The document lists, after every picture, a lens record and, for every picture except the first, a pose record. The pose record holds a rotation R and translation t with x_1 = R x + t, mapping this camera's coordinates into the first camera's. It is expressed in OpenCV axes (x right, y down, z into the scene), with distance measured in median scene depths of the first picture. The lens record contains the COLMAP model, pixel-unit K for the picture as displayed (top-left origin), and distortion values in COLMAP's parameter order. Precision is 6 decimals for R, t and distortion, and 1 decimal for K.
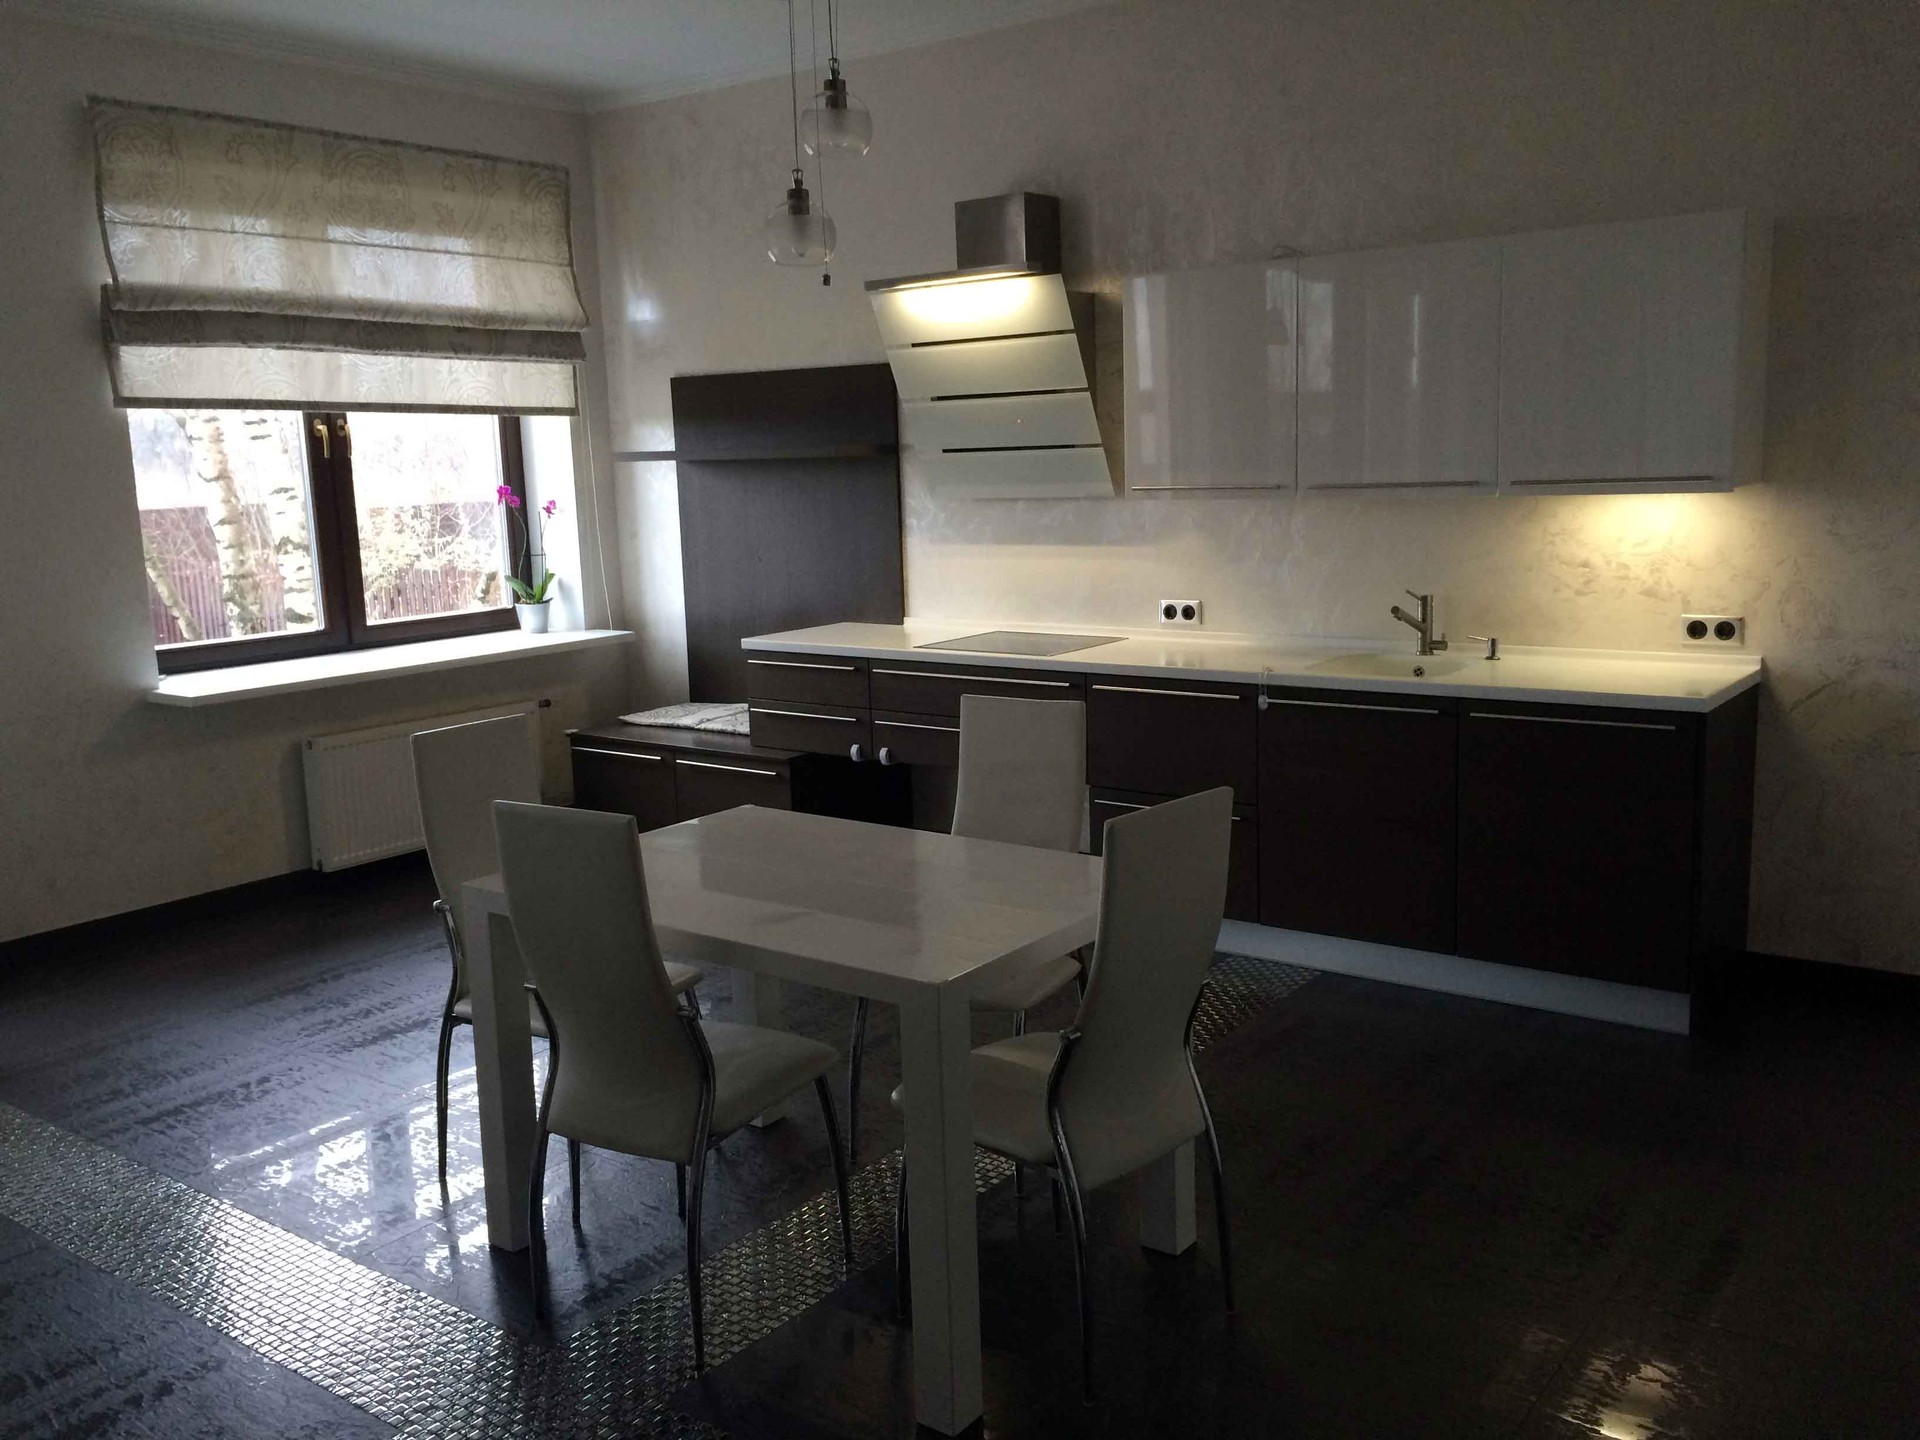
lens RADIAL K [[1616.6, 0, 960.2], [0, 1616.6, 720.1], [0, 0, 1]] dist [0.006962, 0.003660]
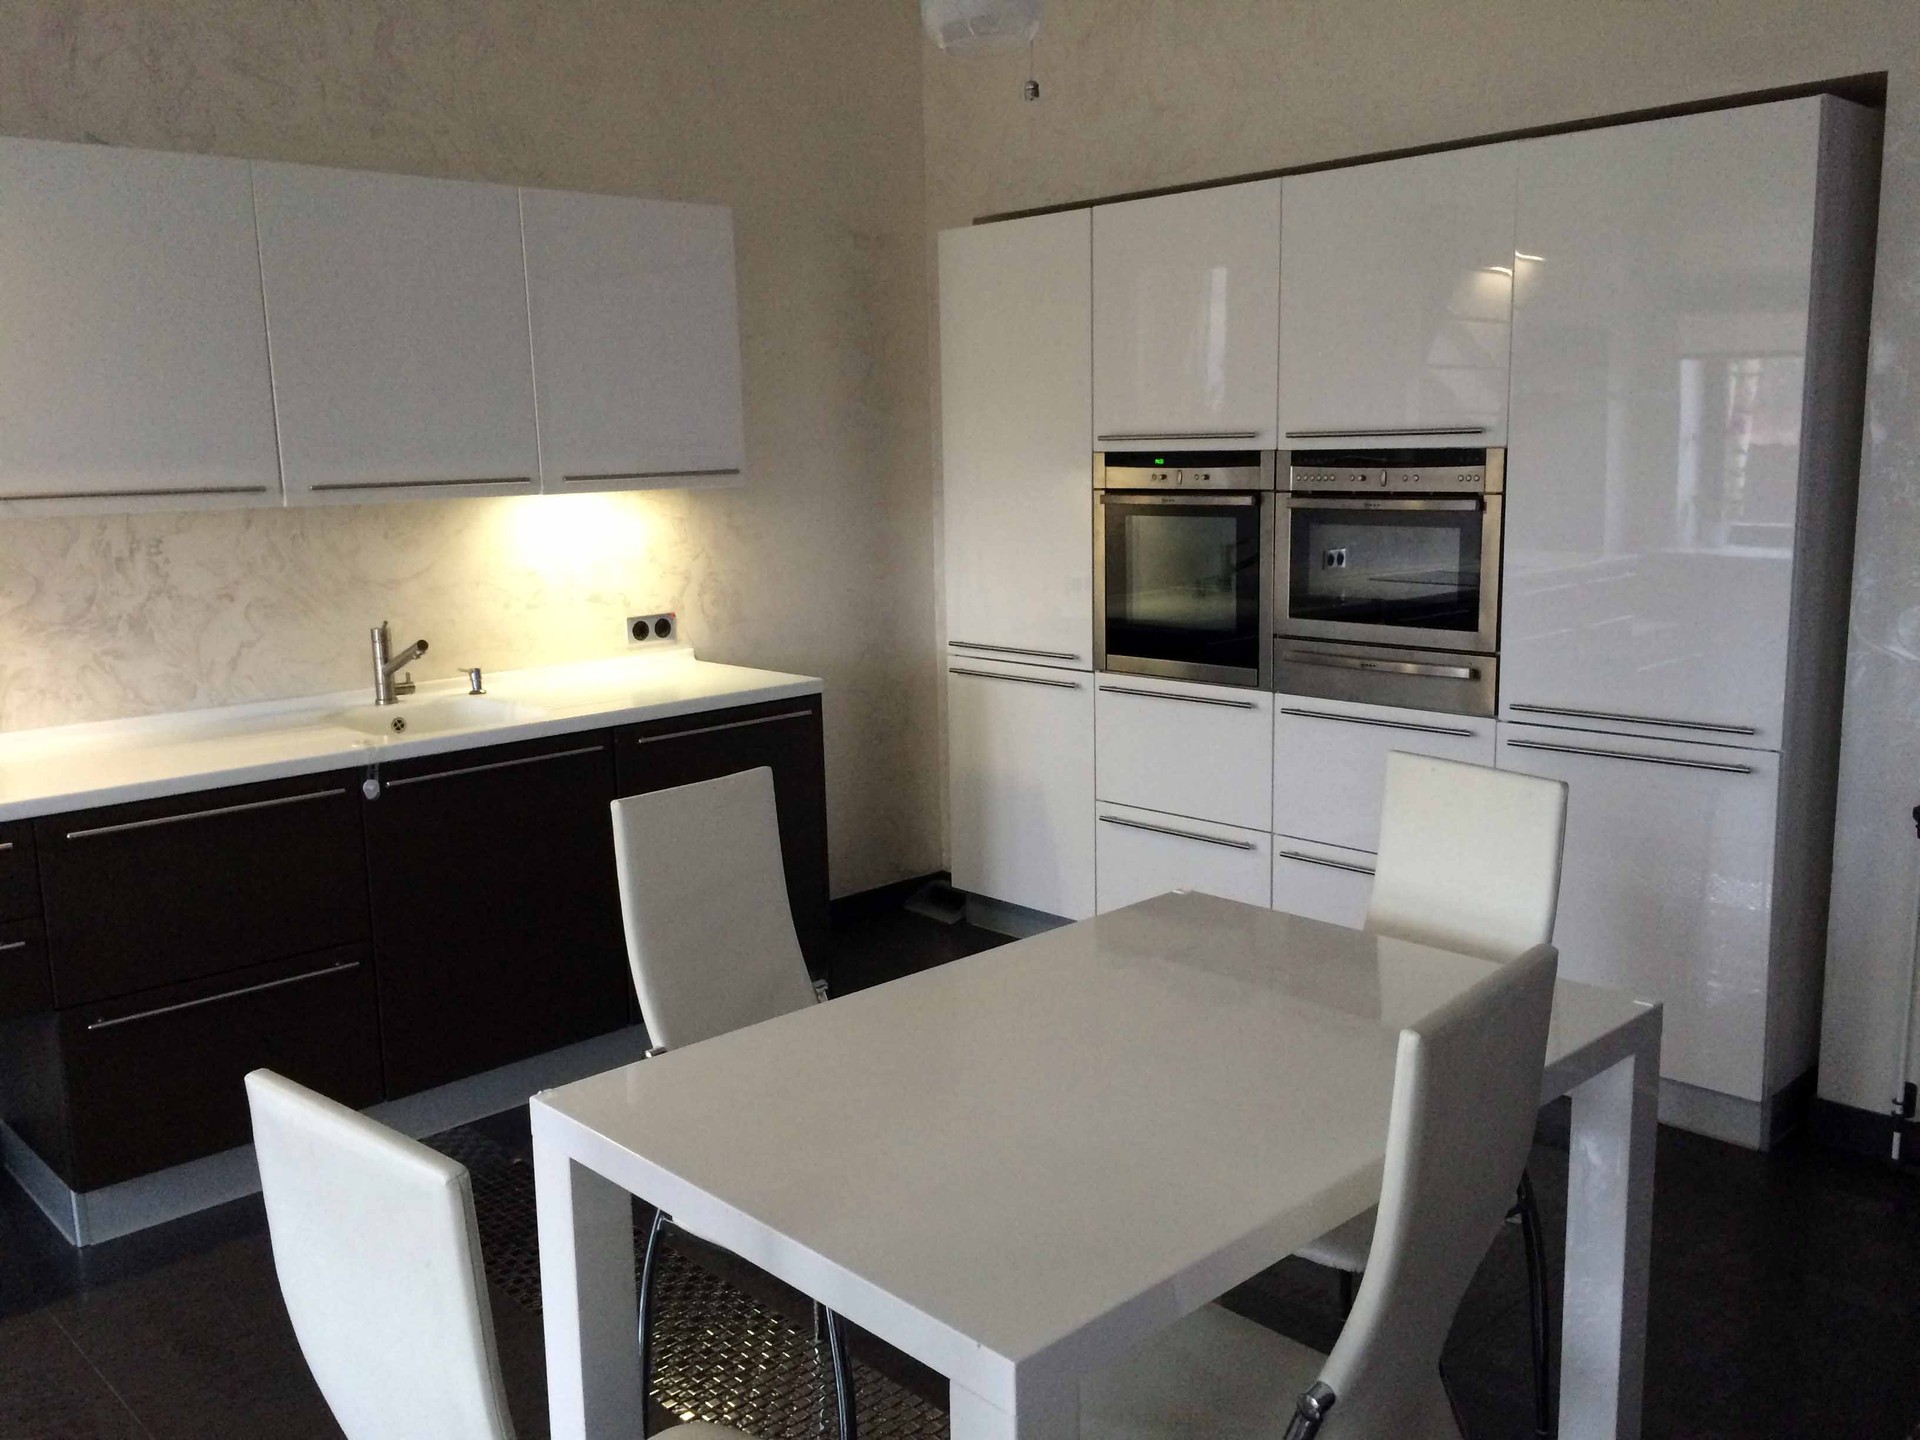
lens RADIAL K [[1616.6, 0, 960.8], [0, 1616.6, 721.4], [0, 0, 1]] dist [0.006962, 0.003660]
pose [[0.164634, -0.141961, 0.976085, -0.482174], [0.174609, 0.978154, 0.112811, -0.079161], [-0.970777, 0.151860, 0.185826, 0.642734]]
